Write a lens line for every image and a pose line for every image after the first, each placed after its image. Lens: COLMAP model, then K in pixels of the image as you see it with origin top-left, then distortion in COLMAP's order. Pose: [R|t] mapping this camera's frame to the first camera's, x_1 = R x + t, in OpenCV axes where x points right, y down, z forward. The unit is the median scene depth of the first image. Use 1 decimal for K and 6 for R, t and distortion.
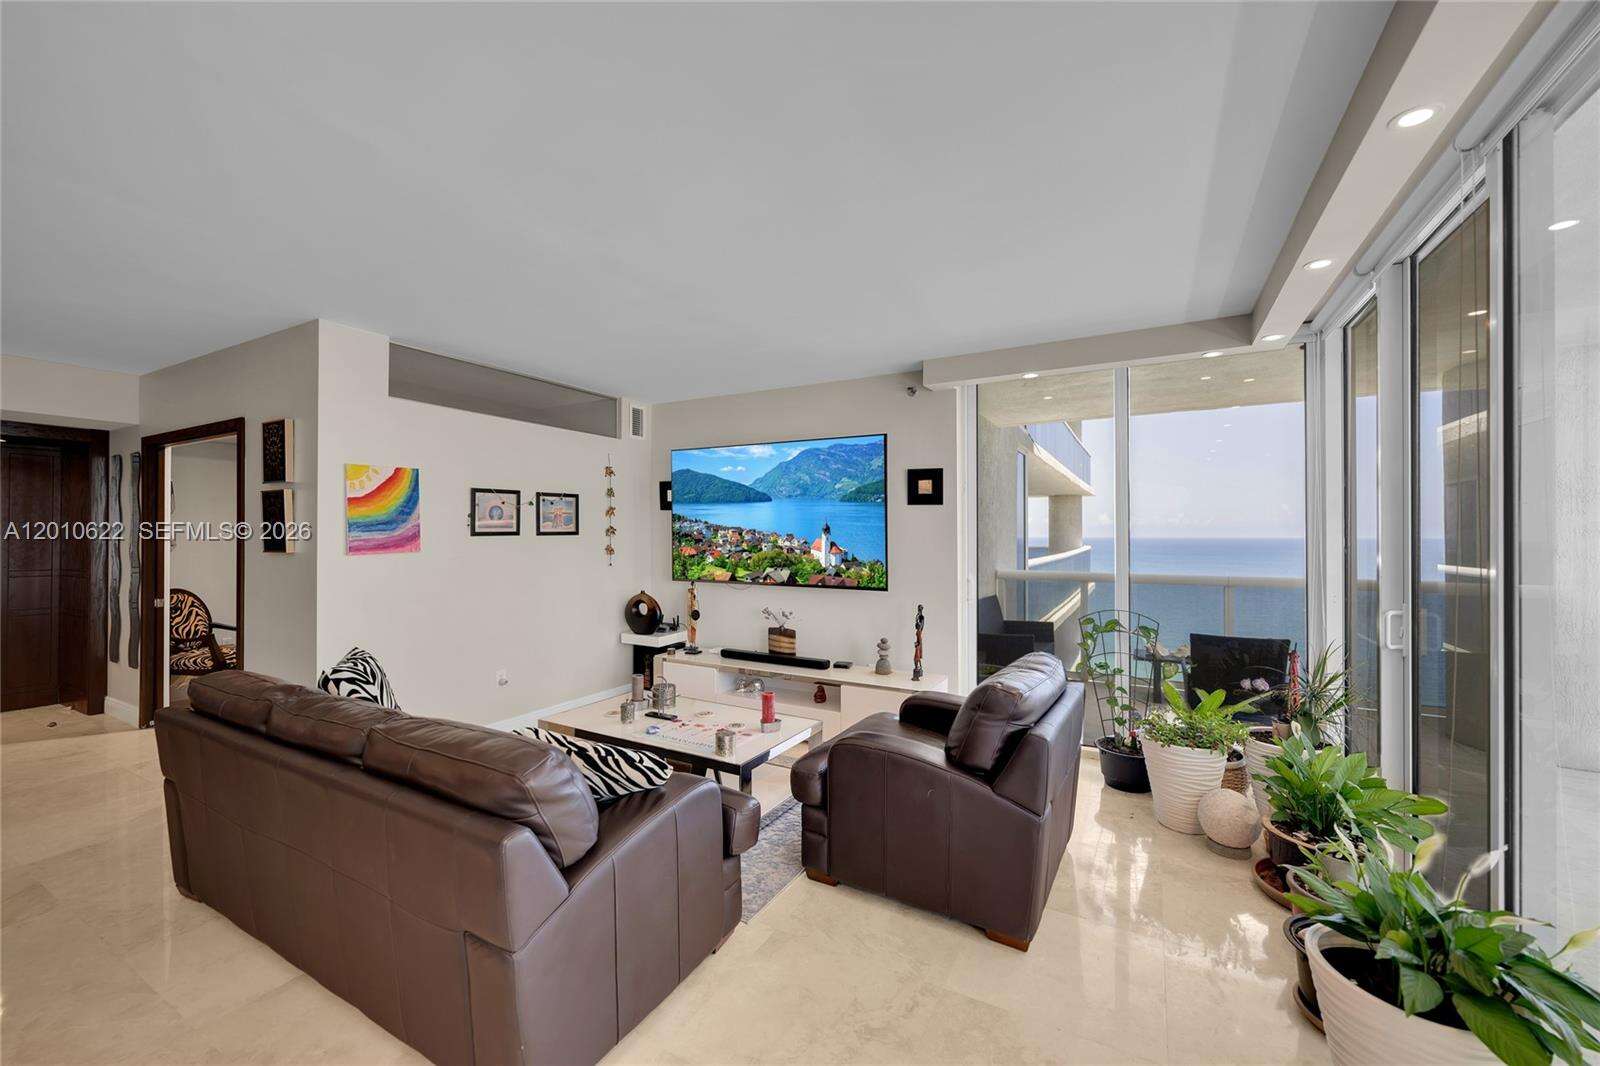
lens RADIAL K [[632.3, 0, 797.4], [0, 632.3, 528.9], [0, 0, 1]] dist [-0.001449, 0.000444]
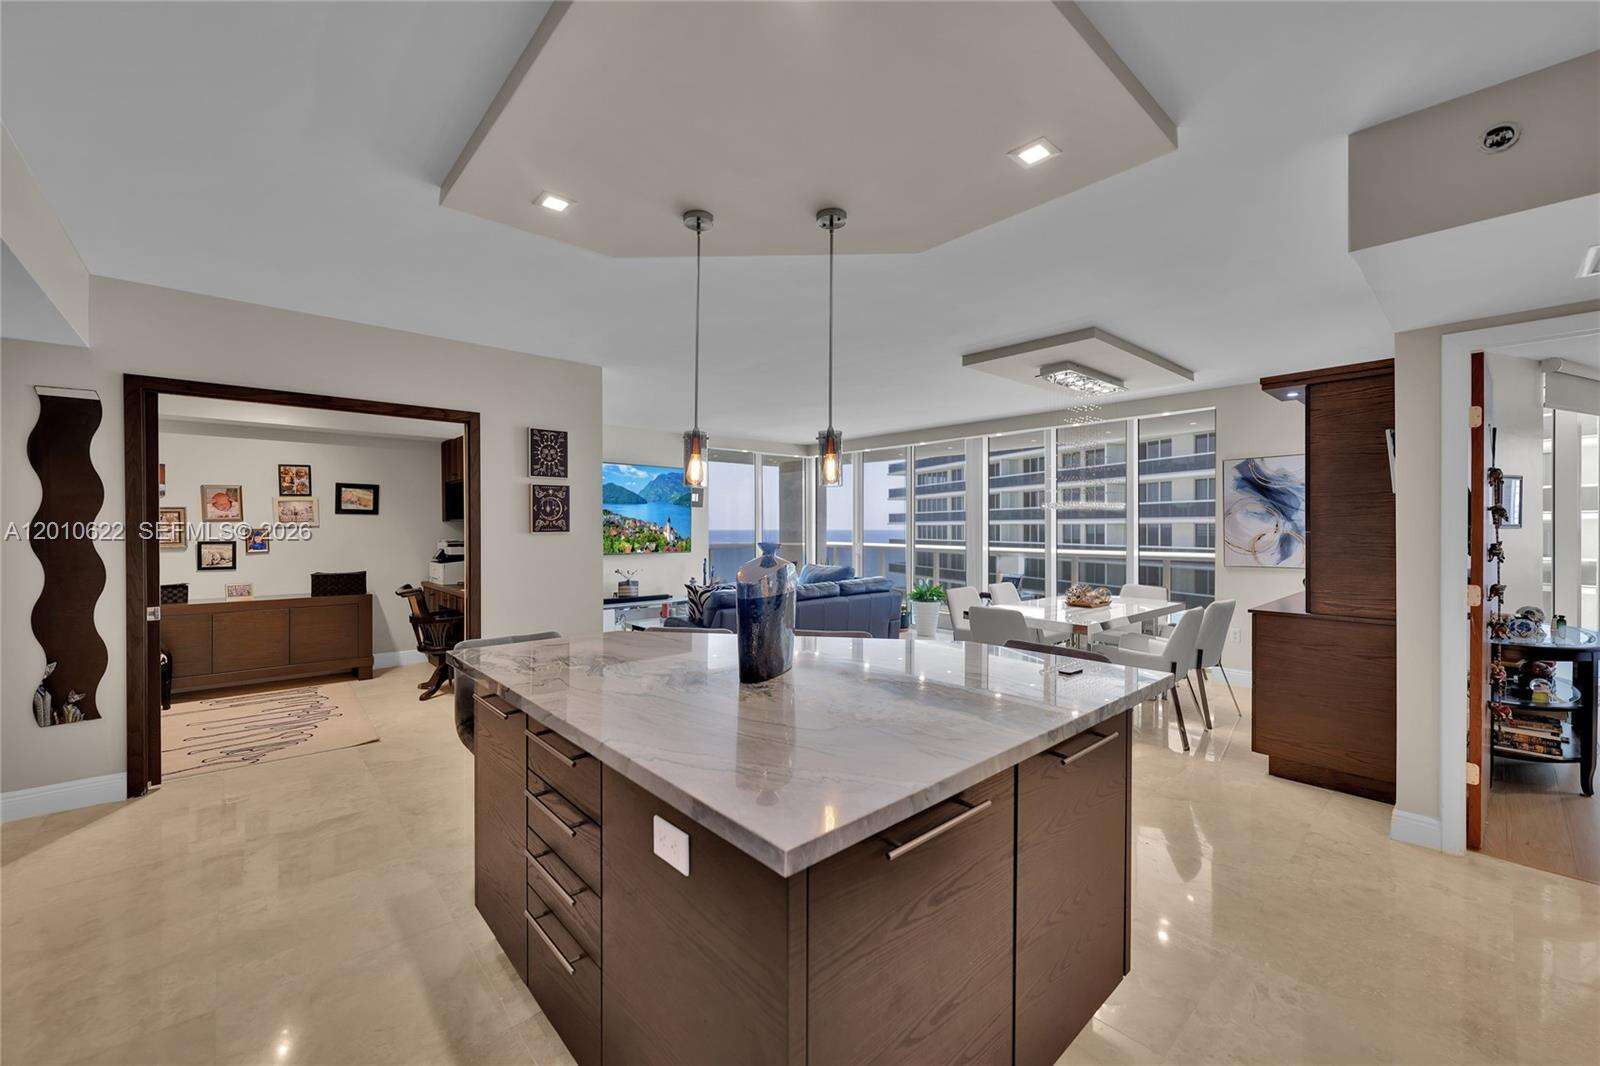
lens RADIAL K [[632.3, 0, 794.6], [0, 632.3, 533.3], [0, 0, 1]] dist [-0.001449, 0.000444]
pose [[0.325516, -0.009770, 0.945486, -1.417890], [-0.006806, 0.999896, 0.012675, 0.013680], [-0.945512, -0.010561, 0.325416, 0.090320]]
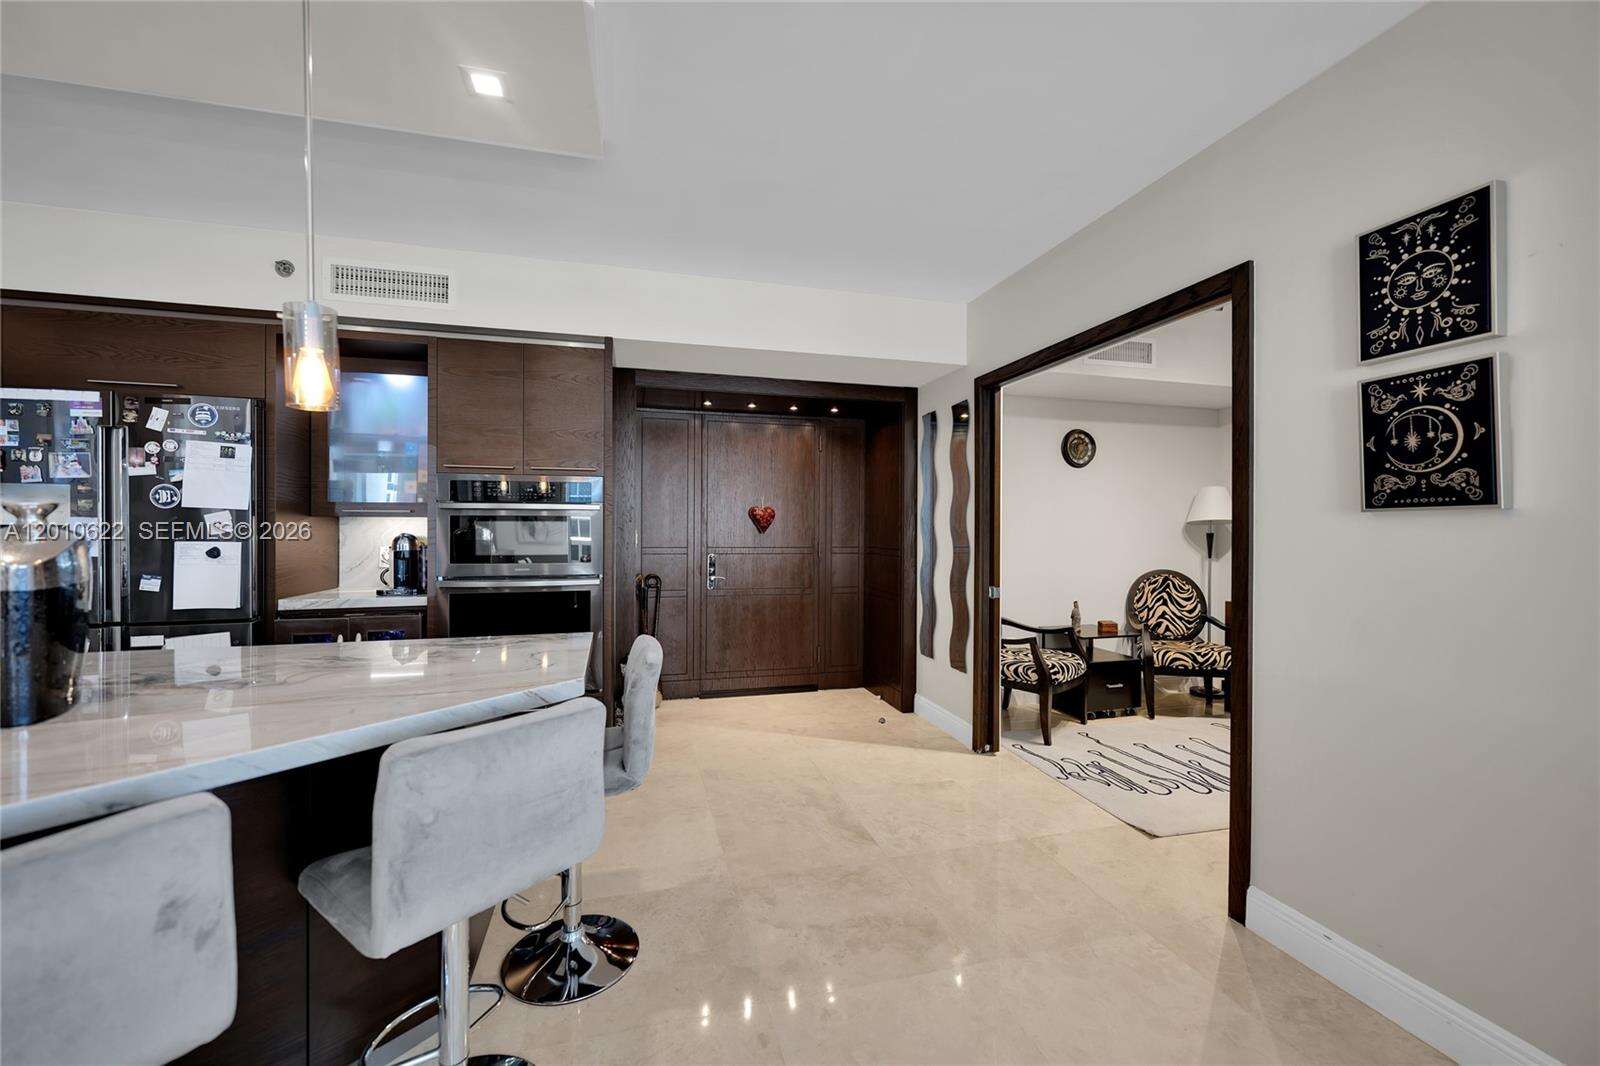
lens RADIAL K [[632.3, 0, 794.9], [0, 632.3, 530.2], [0, 0, 1]] dist [-0.001449, 0.000444]
pose [[0.696330, 0.003494, -0.717714, -0.617102], [0.002021, 0.999975, 0.006829, 0.035734], [0.717719, -0.006206, 0.696305, 0.288272]]
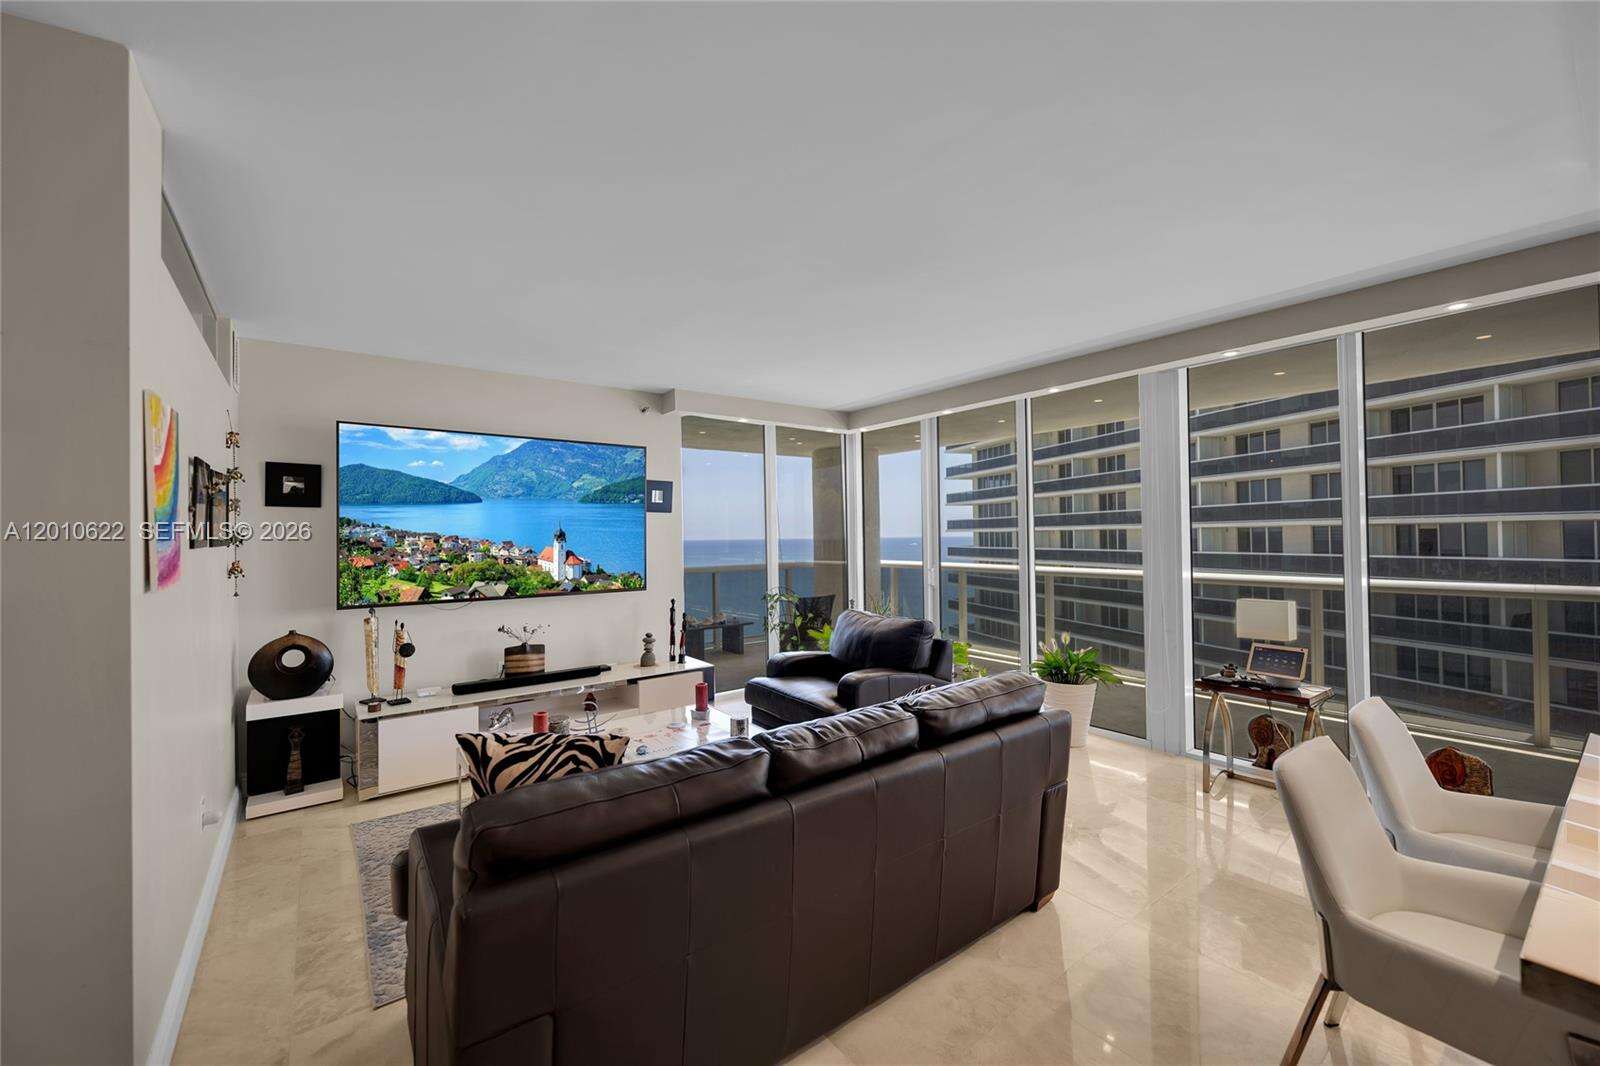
lens RADIAL K [[632.3, 0, 798.0], [0, 632.3, 520.9], [0, 0, 1]] dist [-0.001449, 0.000444]
pose [[0.399856, 0.016113, 0.916436, -0.695145], [0.005855, 0.999780, -0.020133, 0.001689], [-0.916559, 0.013416, 0.399674, 0.290458]]
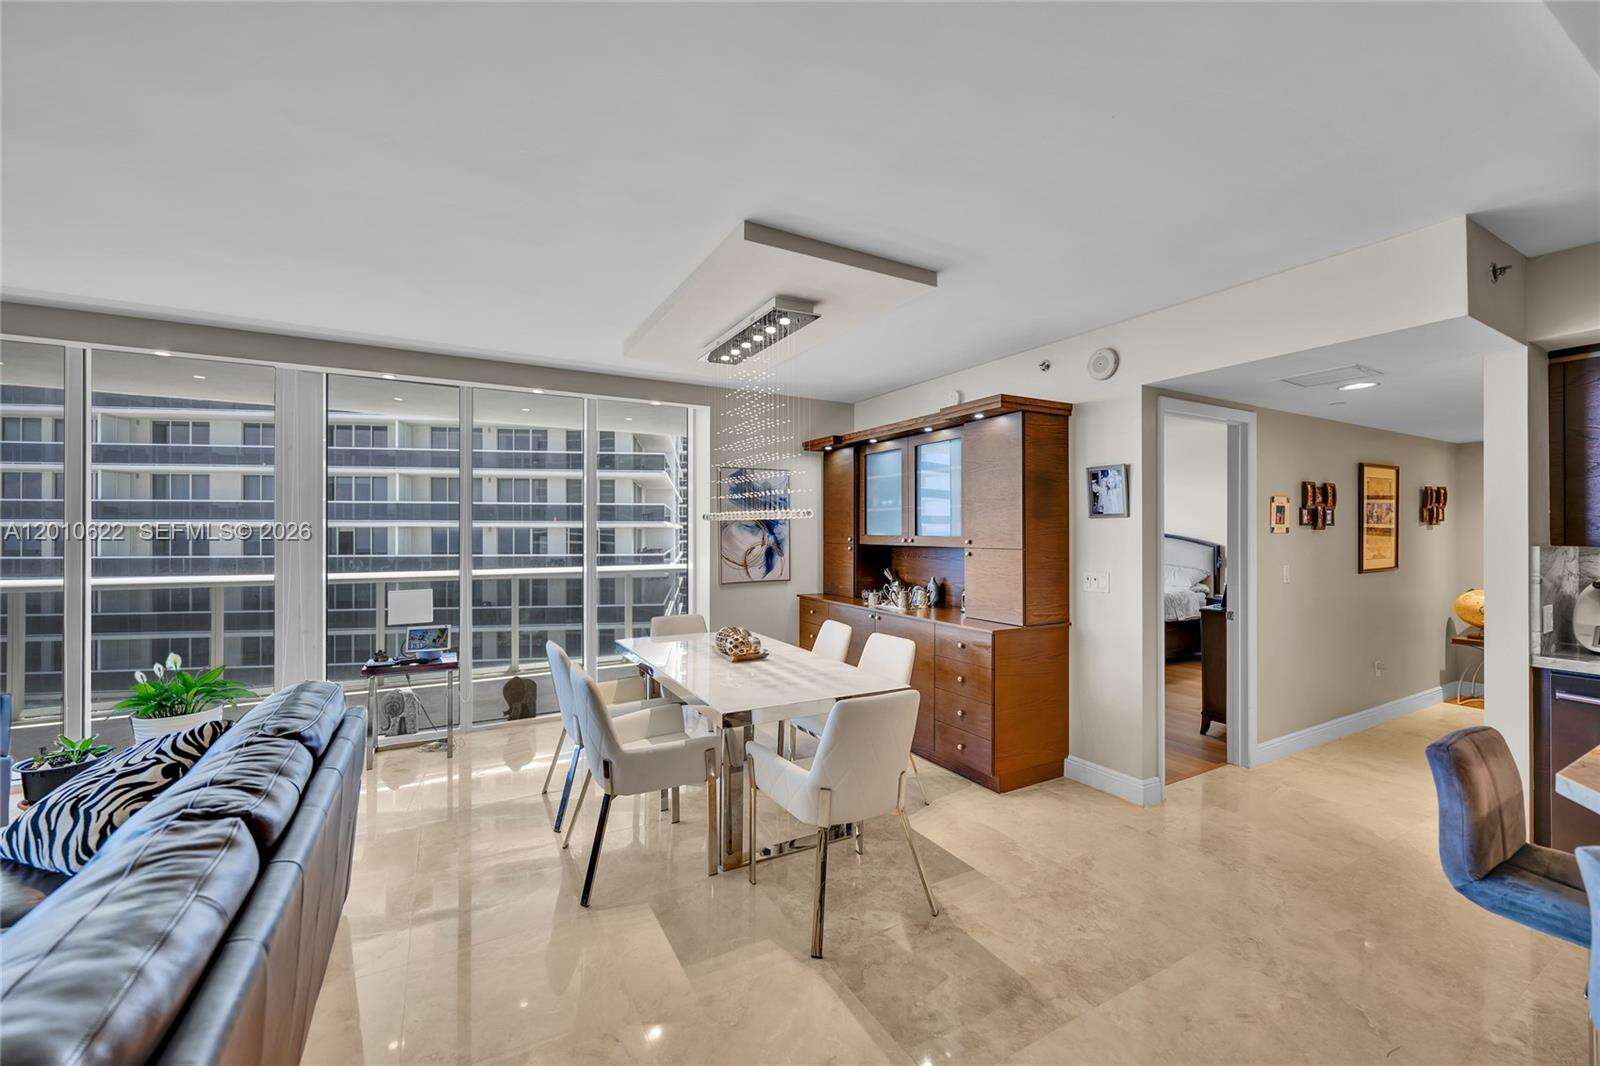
lens RADIAL K [[632.3, 0, 795.2], [0, 632.3, 529.5], [0, 0, 1]] dist [-0.001449, 0.000444]
pose [[-0.850864, 0.000004, 0.525386, -0.720420], [-0.005507, 0.999945, -0.008925, 0.001637], [-0.525357, -0.010487, -0.850817, 0.561245]]
